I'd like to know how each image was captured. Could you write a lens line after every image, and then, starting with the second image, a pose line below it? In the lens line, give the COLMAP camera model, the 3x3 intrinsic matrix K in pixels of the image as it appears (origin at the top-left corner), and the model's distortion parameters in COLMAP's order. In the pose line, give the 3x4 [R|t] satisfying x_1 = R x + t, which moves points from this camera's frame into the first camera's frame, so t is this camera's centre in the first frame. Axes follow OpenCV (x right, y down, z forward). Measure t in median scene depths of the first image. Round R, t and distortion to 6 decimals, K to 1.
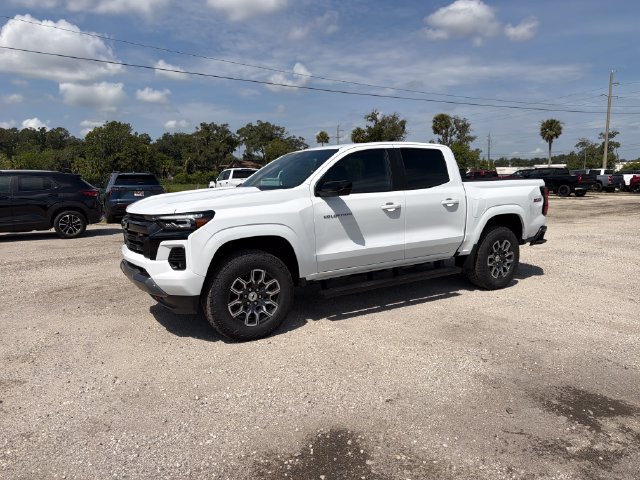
lens RADIAL K [[452.9, 0, 315.0], [0, 452.9, 242.5], [0, 0, 1]] dist [0.047296, -0.056018]
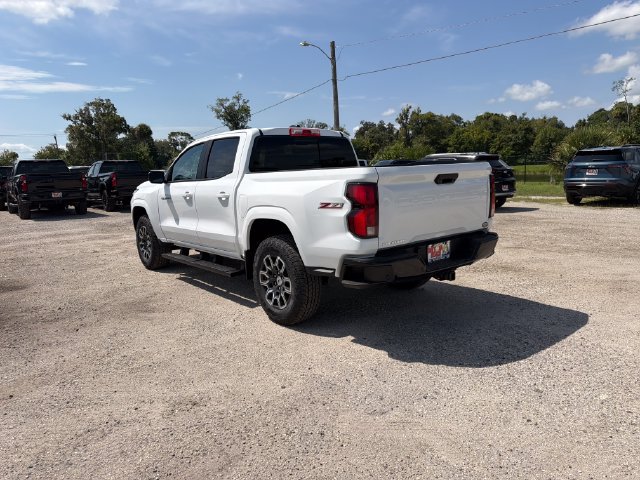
lens RADIAL K [[452.9, 0, 315.6], [0, 452.9, 240.9], [0, 0, 1]] dist [0.047296, -0.056018]
pose [[0.119520, 0.160158, -0.979829, 1.168120], [-0.101561, 0.983698, 0.148402, -0.147113], [0.987624, 0.081776, 0.133837, 1.024435]]
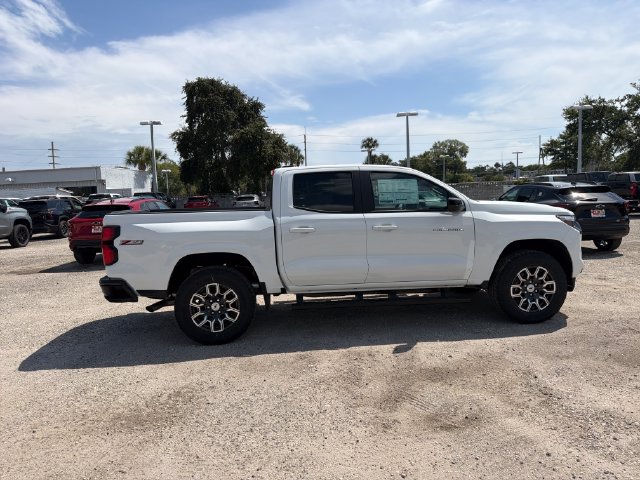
lens RADIAL K [[452.9, 0, 315.6], [0, 452.9, 237.0], [0, 0, 1]] dist [0.047296, -0.056018]
pose [[-0.892638, 0.002295, 0.450768, -0.298729], [0.109919, 0.970910, 0.212724, -0.290944], [-0.437167, 0.239434, -0.866923, 1.976293]]
